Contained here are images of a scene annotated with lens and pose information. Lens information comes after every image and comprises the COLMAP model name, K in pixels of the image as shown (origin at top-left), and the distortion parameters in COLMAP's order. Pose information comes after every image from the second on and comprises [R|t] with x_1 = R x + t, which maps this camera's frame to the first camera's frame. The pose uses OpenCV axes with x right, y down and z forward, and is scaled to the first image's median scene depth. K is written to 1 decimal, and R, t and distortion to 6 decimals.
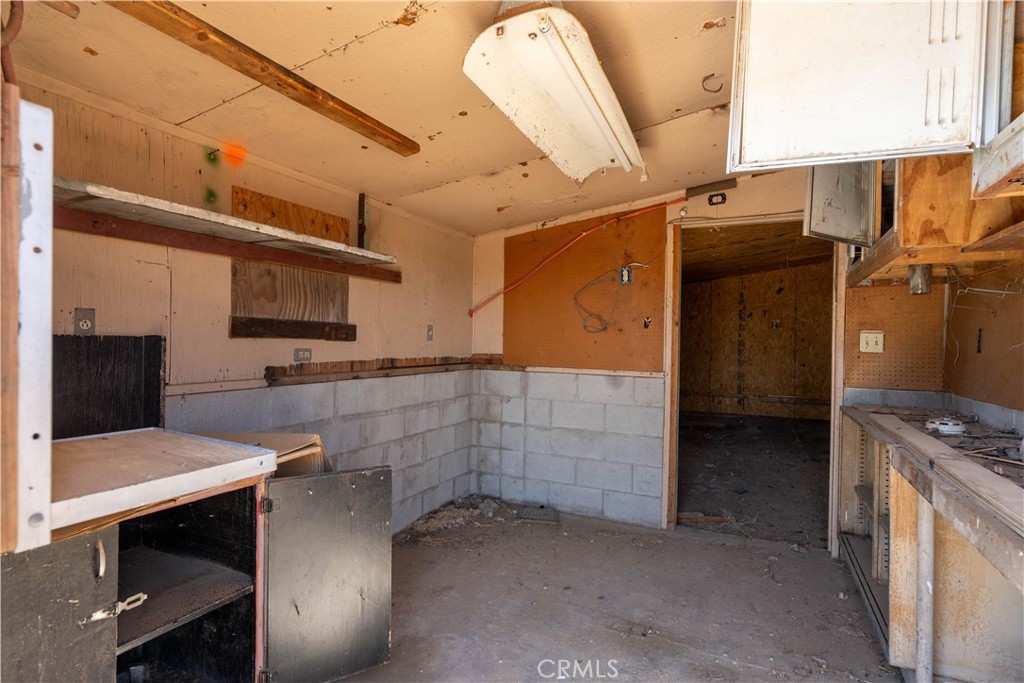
lens RADIAL K [[517.4, 0, 513.6], [0, 517.4, 343.8], [0, 0, 1]] dist [-0.005118, 0.000041]
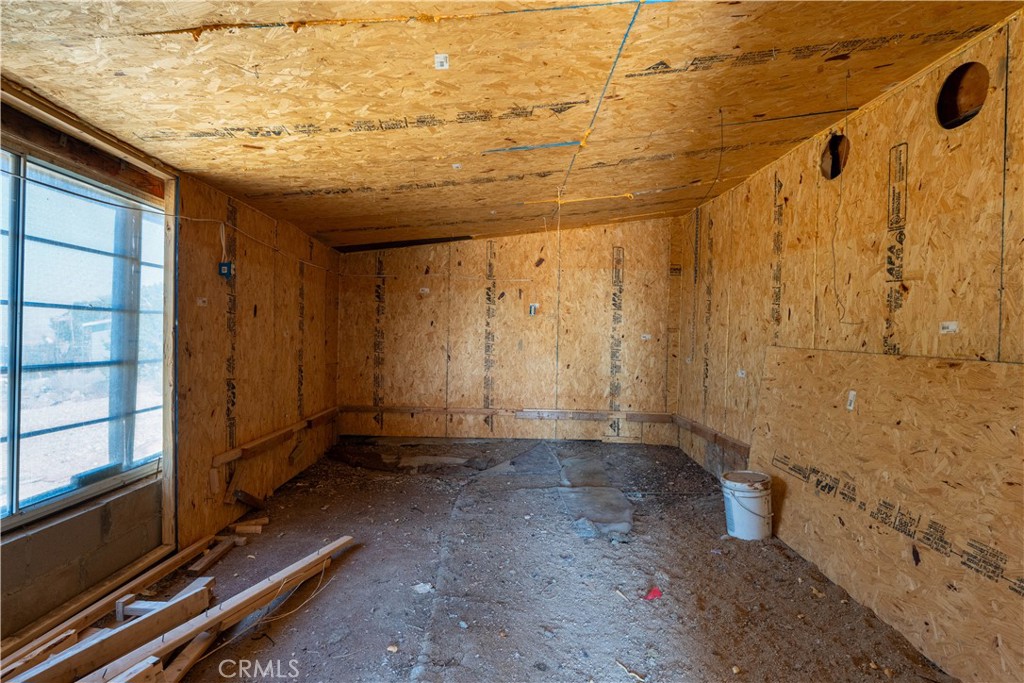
lens RADIAL K [[517.4, 0, 511.4], [0, 517.4, 340.6], [0, 0, 1]] dist [-0.005118, 0.000041]
pose [[0.900984, 0.003349, 0.433839, 0.166671], [-0.006602, 0.999960, 0.005992, 0.001179], [-0.433802, -0.008263, 0.900971, 0.363637]]
